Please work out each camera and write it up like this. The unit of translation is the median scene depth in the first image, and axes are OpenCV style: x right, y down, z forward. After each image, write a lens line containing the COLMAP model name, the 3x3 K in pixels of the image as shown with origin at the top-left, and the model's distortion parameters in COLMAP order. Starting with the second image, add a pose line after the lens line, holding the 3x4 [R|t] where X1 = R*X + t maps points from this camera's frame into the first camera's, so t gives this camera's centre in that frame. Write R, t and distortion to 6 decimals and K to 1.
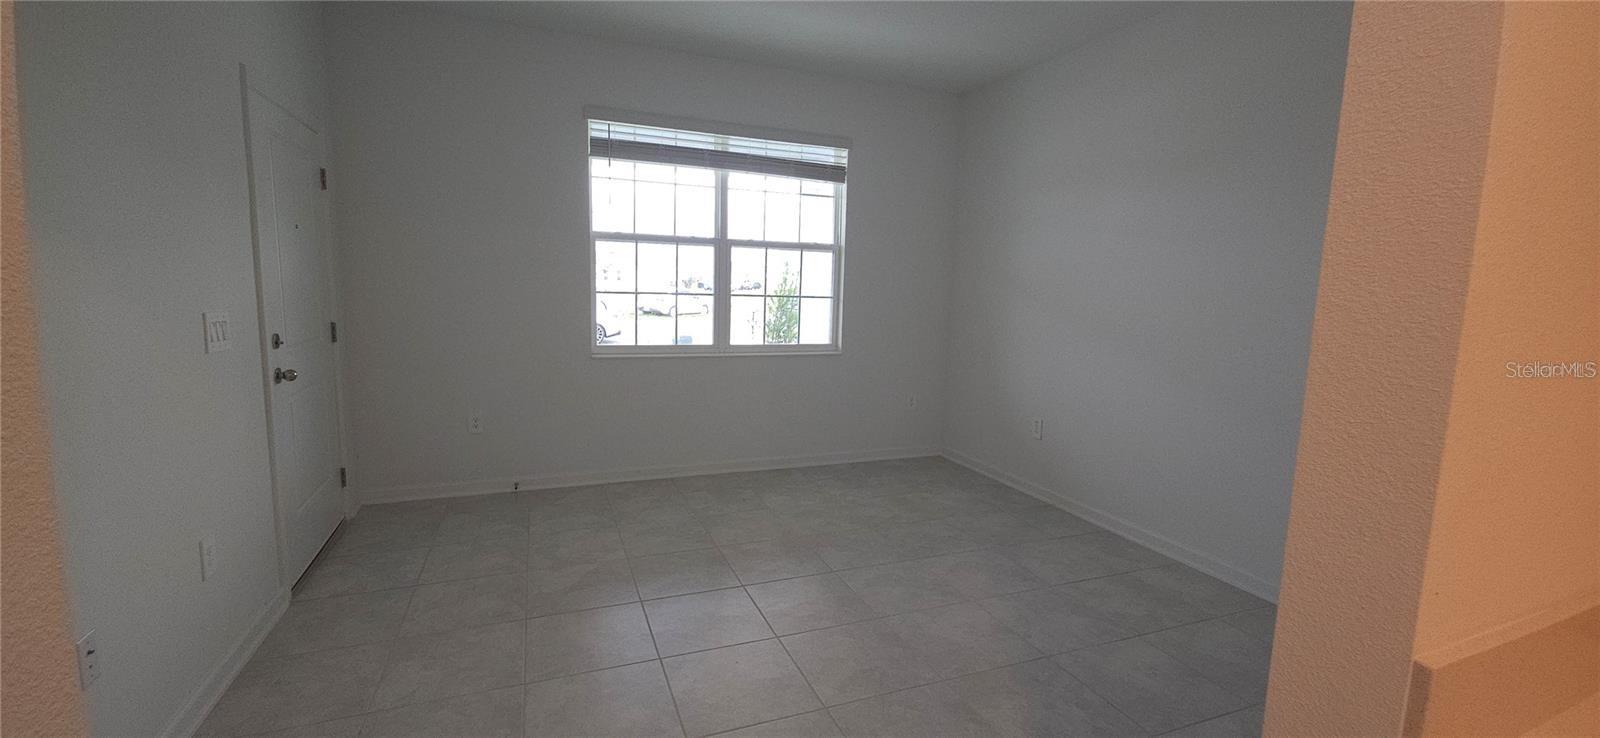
lens RADIAL K [[651.4, 0, 797.3], [0, 651.4, 367.3], [0, 0, 1]] dist [0.003990, 0.000146]
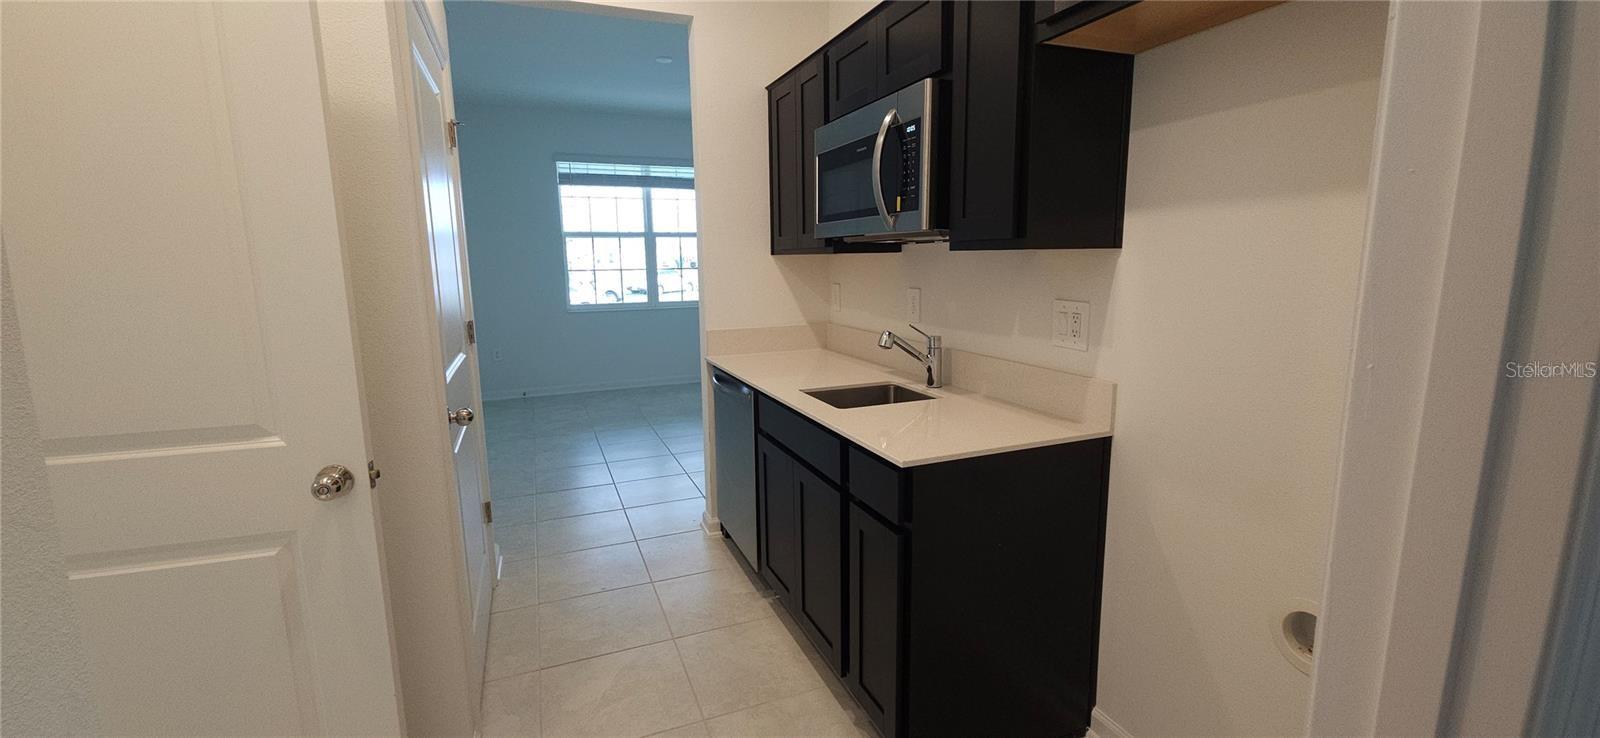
lens RADIAL K [[651.4, 0, 804.5], [0, 651.4, 368.0], [0, 0, 1]] dist [0.003990, 0.000146]
pose [[0.999092, -0.041133, 0.011106, 0.223712], [0.040678, 0.998433, 0.038421, 0.078740], [-0.012669, -0.037934, 0.999200, -0.562581]]
